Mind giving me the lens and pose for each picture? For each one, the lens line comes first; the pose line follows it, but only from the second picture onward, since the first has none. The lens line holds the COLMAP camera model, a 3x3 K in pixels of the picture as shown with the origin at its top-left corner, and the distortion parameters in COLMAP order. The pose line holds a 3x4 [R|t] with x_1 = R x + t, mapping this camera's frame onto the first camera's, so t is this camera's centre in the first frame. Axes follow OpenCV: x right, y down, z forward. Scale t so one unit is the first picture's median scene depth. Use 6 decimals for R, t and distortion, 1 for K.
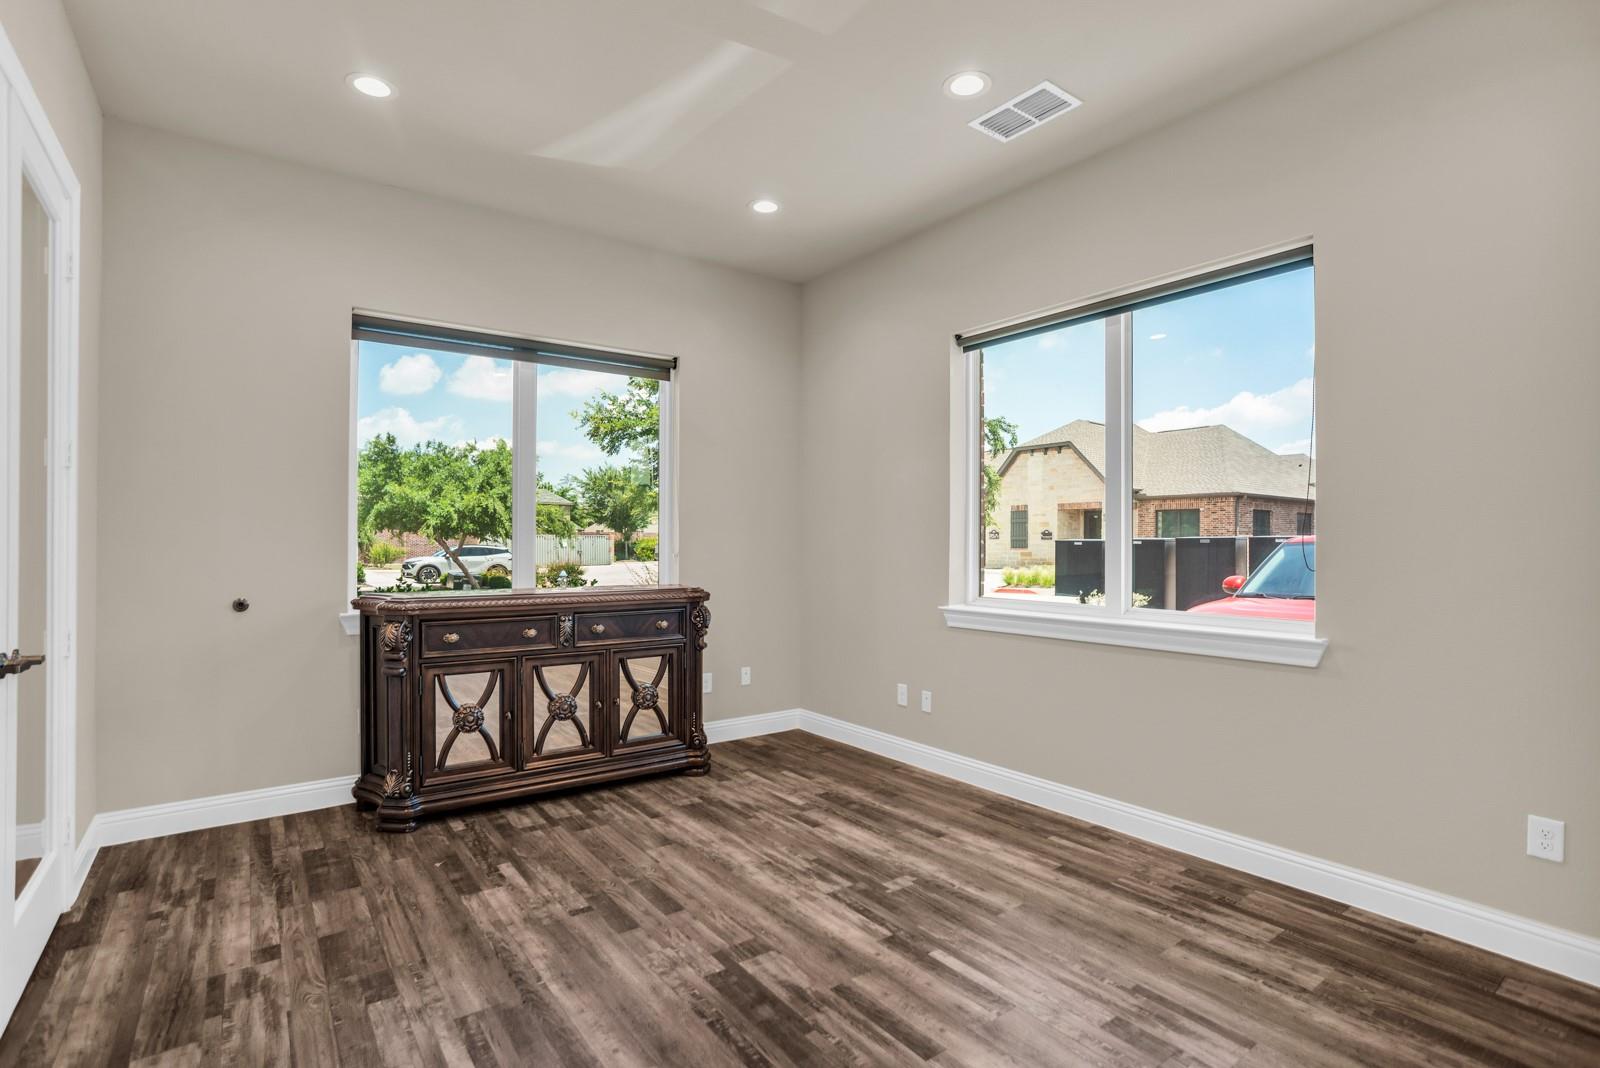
lens RADIAL K [[763.2, 0, 800.0], [0, 763.2, 534.0], [0, 0, 1]] dist [-0.064439, 0.024696]
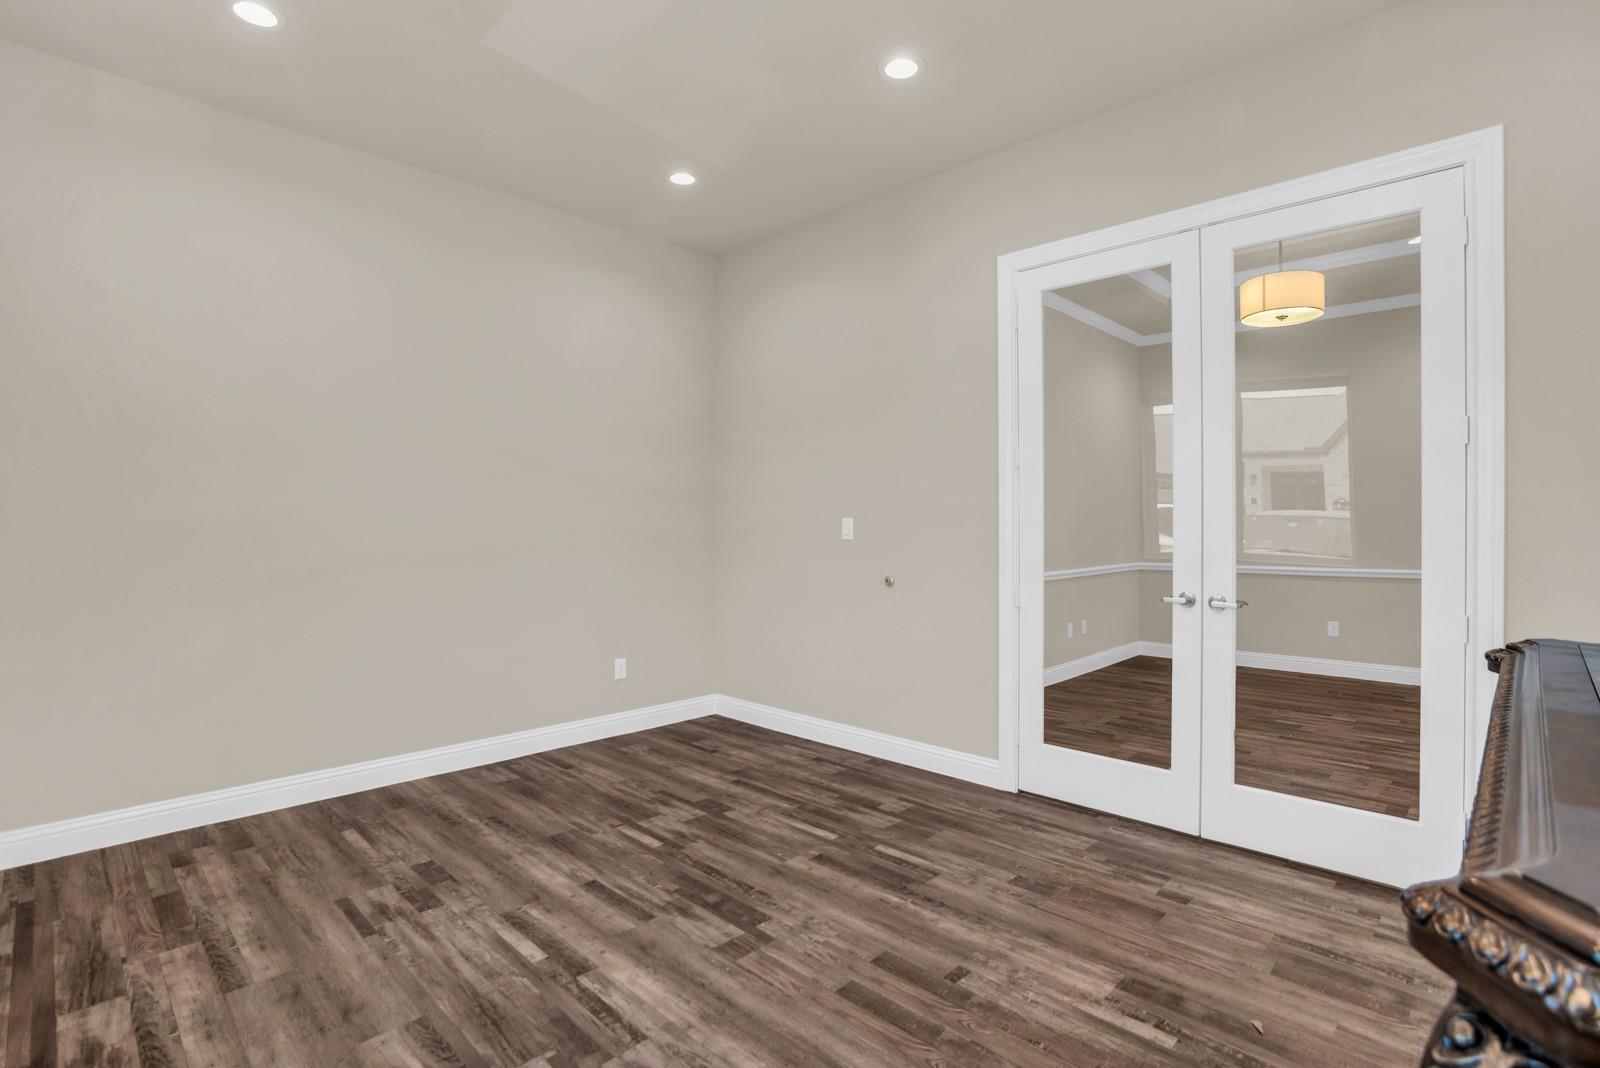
lens RADIAL K [[763.2, 0, 800.0], [0, 763.2, 534.0], [0, 0, 1]] dist [-0.064439, 0.024696]
pose [[-0.987102, -0.000479, -0.160089, 0.008048], [-0.001529, 0.999978, 0.006432, 0.021454], [0.160082, 0.006594, -0.987082, 1.999886]]
